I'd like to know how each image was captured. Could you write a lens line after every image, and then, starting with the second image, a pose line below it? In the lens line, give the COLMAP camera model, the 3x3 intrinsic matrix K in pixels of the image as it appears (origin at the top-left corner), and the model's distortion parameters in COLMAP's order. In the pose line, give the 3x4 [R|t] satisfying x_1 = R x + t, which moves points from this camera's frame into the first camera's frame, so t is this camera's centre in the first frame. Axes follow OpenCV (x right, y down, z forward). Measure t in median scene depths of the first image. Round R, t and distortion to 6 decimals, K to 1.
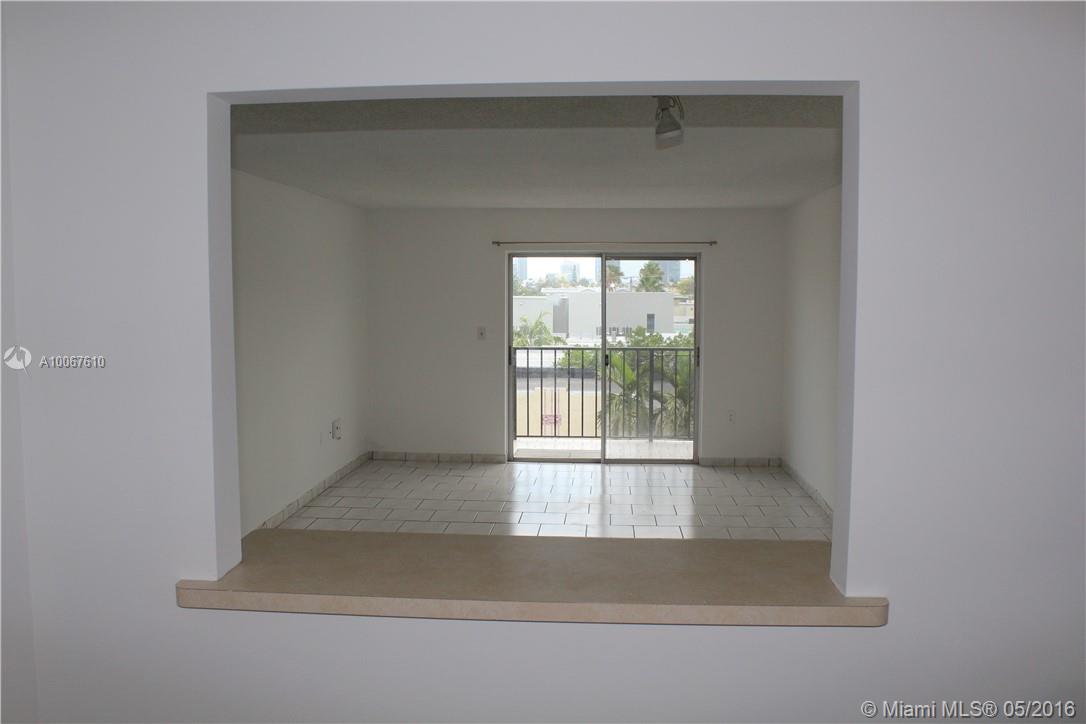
lens RADIAL K [[929.3, 0, 543.2], [0, 929.3, 367.2], [0, 0, 1]] dist [-0.109154, 0.087249]
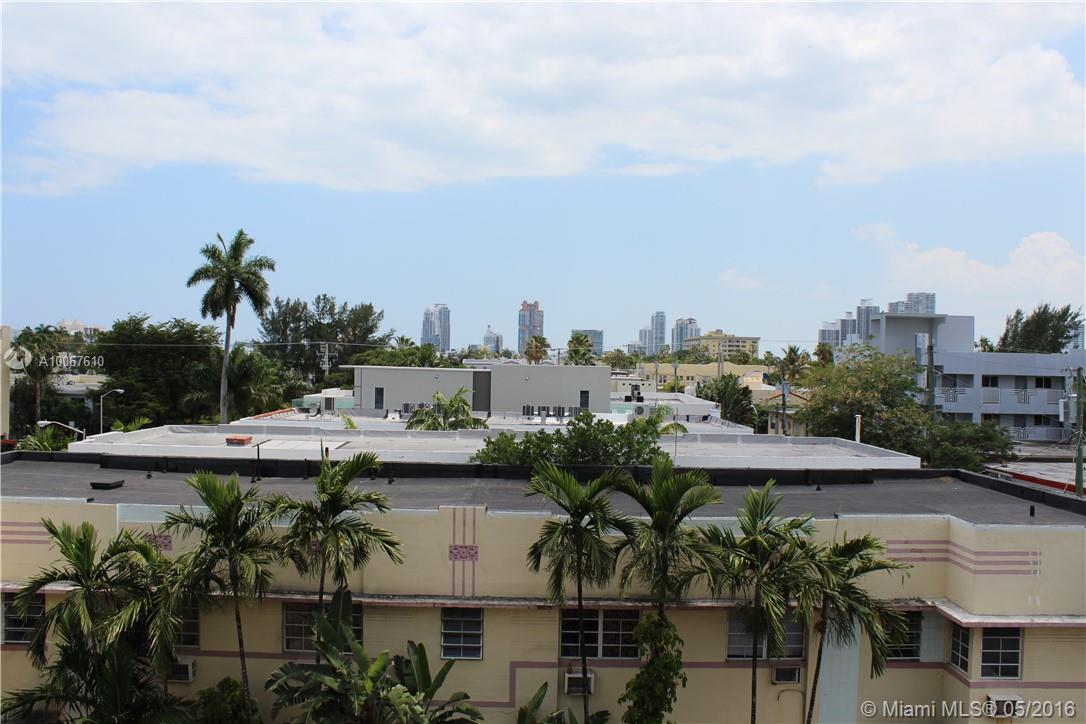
lens RADIAL K [[929.3, 0, 539.8], [0, 929.3, 363.3], [0, 0, 1]] dist [-0.109154, 0.087249]
pose [[0.996673, 0.017613, 0.079577, 0.030673], [-0.011106, 0.996613, -0.081486, -0.092529], [-0.080743, 0.080331, 0.993493, 1.081999]]
